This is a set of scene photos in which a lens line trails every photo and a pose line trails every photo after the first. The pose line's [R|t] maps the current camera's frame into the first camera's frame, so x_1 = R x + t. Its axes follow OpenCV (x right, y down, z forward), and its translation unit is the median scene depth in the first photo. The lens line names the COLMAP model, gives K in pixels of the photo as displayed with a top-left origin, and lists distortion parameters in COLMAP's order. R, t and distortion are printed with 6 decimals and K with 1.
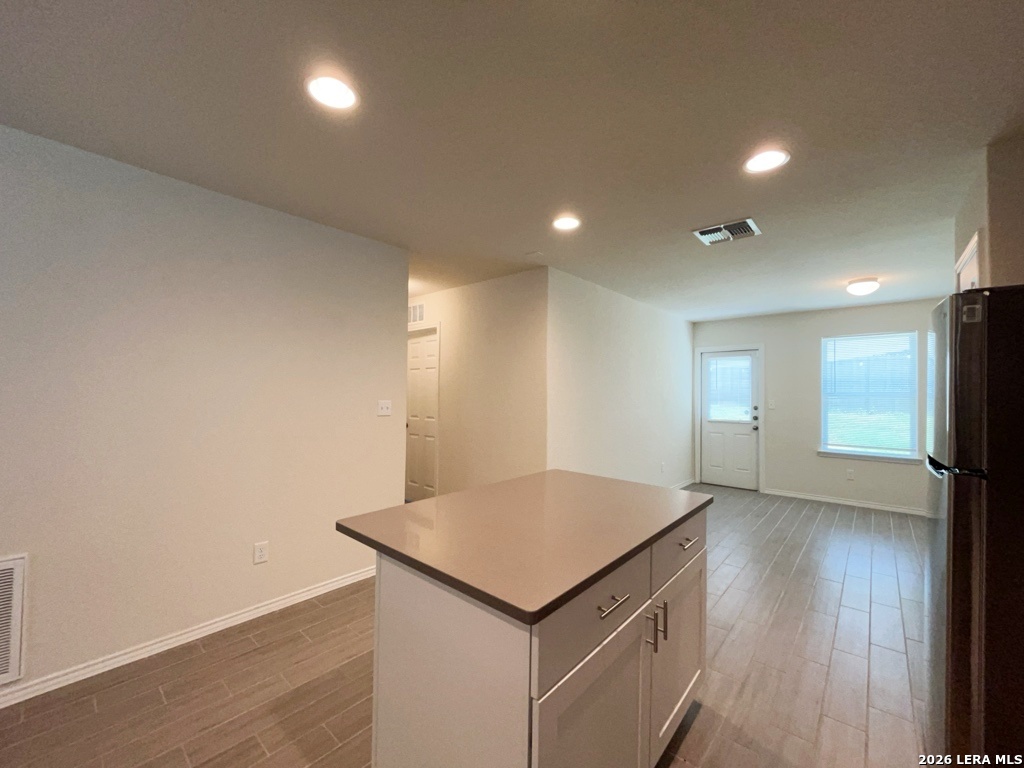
lens RADIAL K [[413.4, 0, 514.1], [0, 413.4, 385.5], [0, 0, 1]] dist [-0.001169, -0.000450]
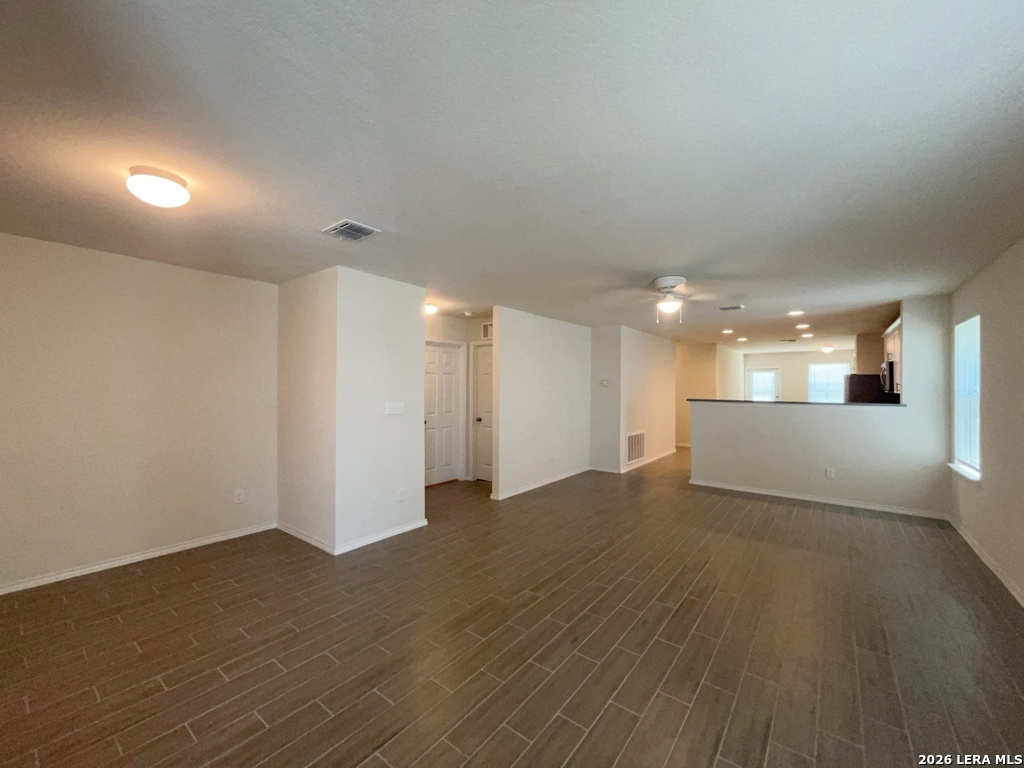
lens RADIAL K [[413.4, 0, 514.1], [0, 413.4, 385.5], [0, 0, 1]] dist [-0.001169, -0.000450]
pose [[0.998078, -0.009378, 0.061256, -0.863704], [0.008891, 0.999927, 0.008218, -0.032988], [-0.061329, -0.007657, 0.998088, -0.988317]]
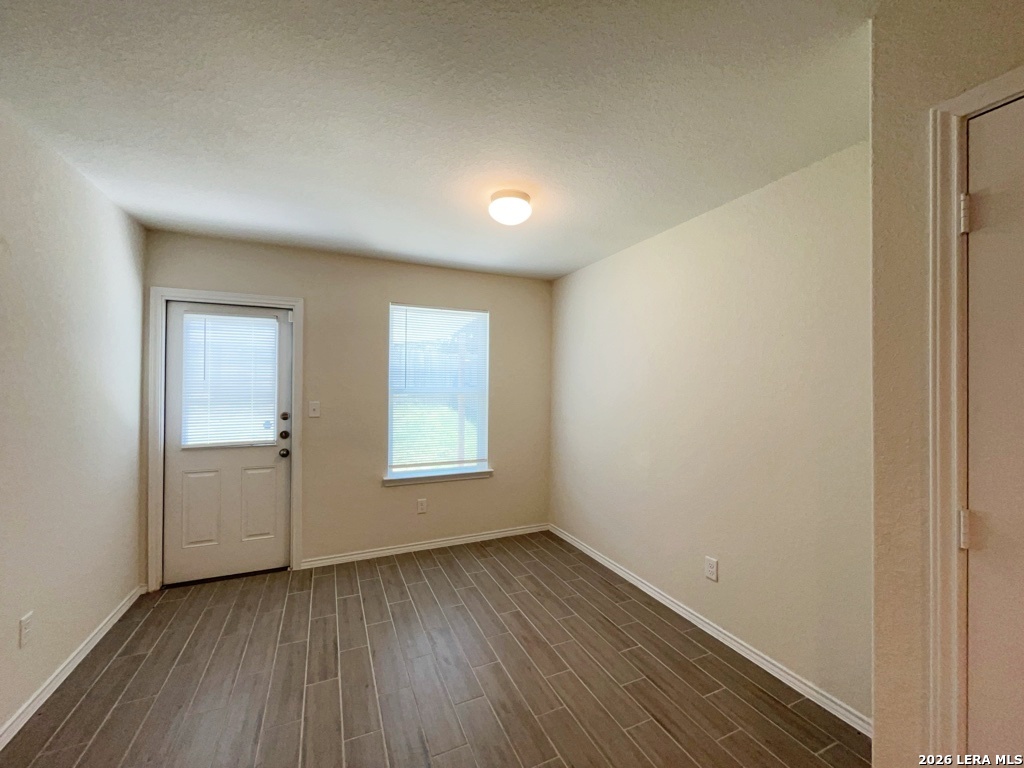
lens RADIAL K [[413.4, 0, 514.1], [0, 413.4, 385.5], [0, 0, 1]] dist [-0.001169, -0.000450]
pose [[0.413455, 0.000806, 0.910524, 0.218860], [-0.023626, 0.999672, 0.009844, 0.001525], [-0.910218, -0.025582, 0.413339, 0.514115]]
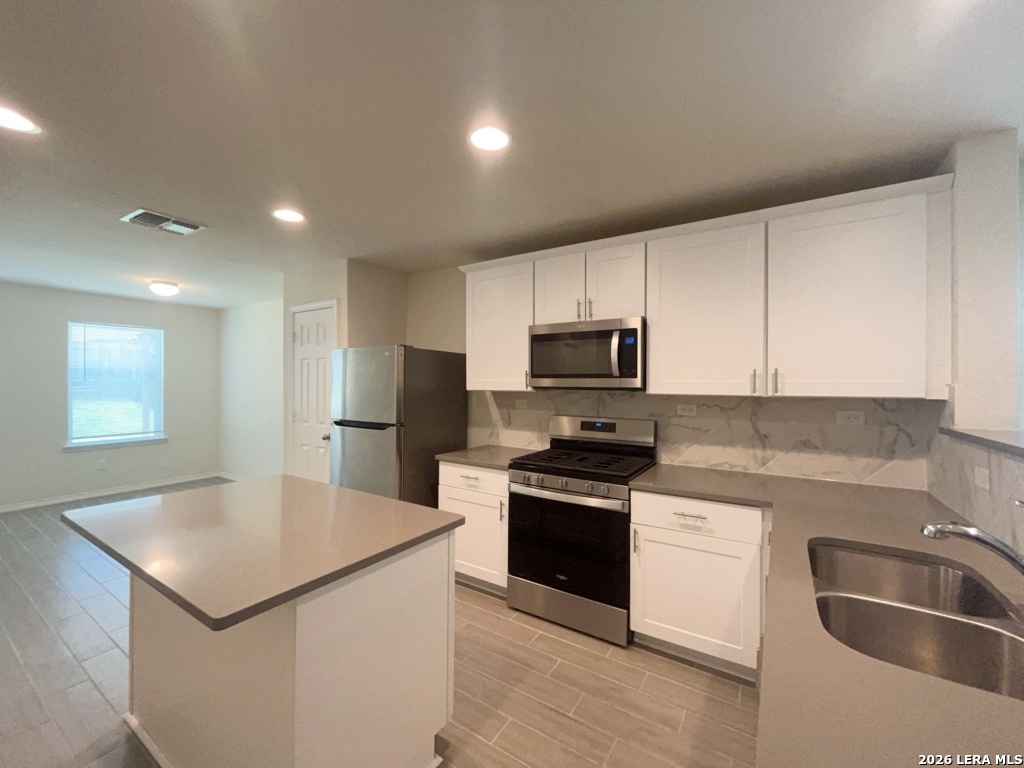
lens RADIAL K [[413.4, 0, 514.1], [0, 413.4, 385.5], [0, 0, 1]] dist [-0.001169, -0.000450]
pose [[-0.150789, -0.016006, 0.988436, -0.275032], [-0.026115, 0.999584, 0.012202, -0.011474], [-0.988221, -0.023973, -0.151144, 0.159612]]
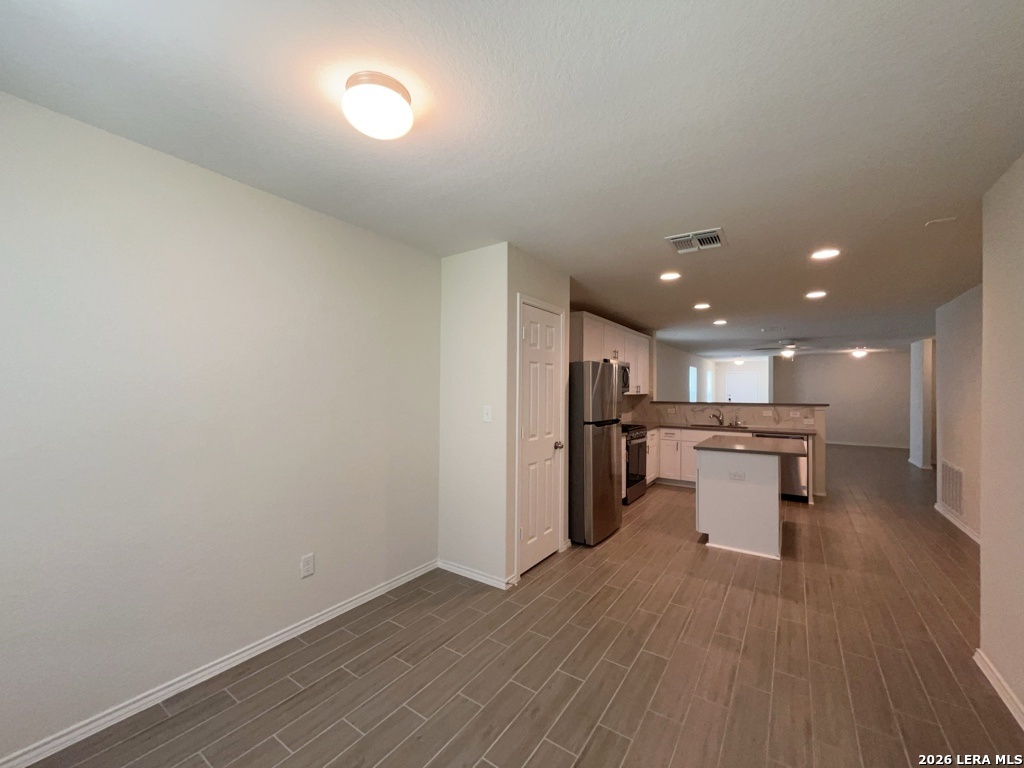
lens RADIAL K [[413.4, 0, 514.1], [0, 413.4, 385.5], [0, 0, 1]] dist [-0.001169, -0.000450]
pose [[-0.992384, -0.019540, -0.121622, 0.525326], [-0.016090, 0.999442, -0.029282, 0.011141], [0.122126, -0.027102, -0.992144, 0.946904]]
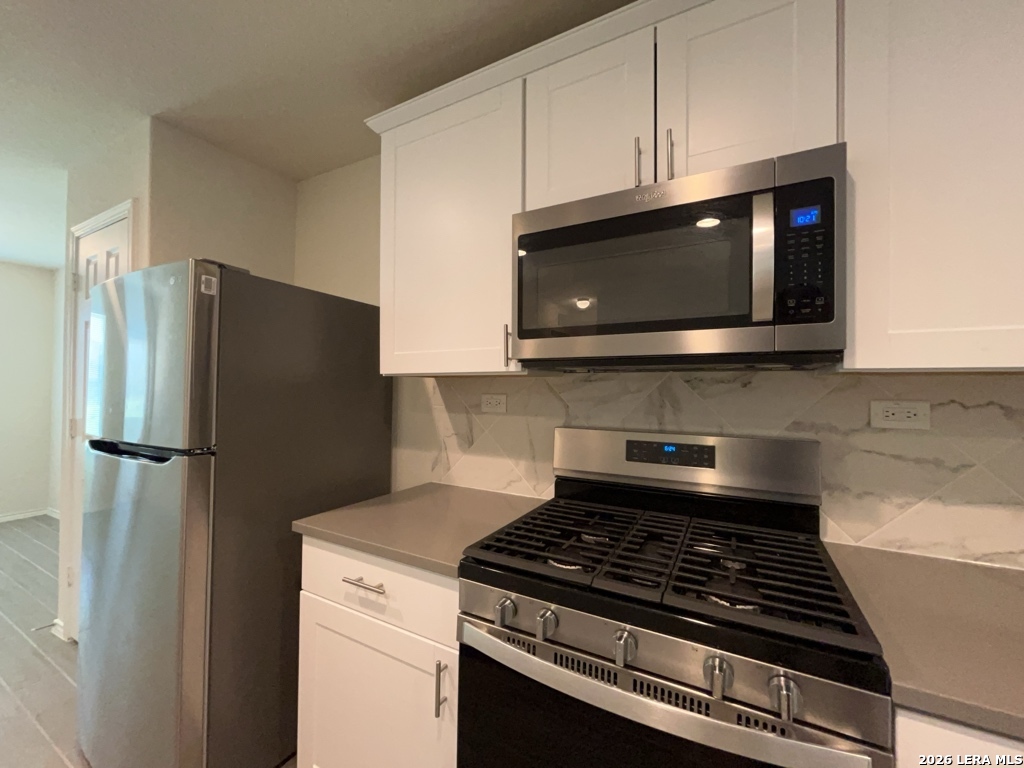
lens RADIAL K [[413.4, 0, 514.1], [0, 413.4, 385.5], [0, 0, 1]] dist [-0.001169, -0.000450]
pose [[-0.216169, -0.002214, 0.976354, 0.005275], [-0.029917, 0.999543, -0.004357, 0.008996], [-0.975898, -0.030151, -0.216136, 0.111416]]
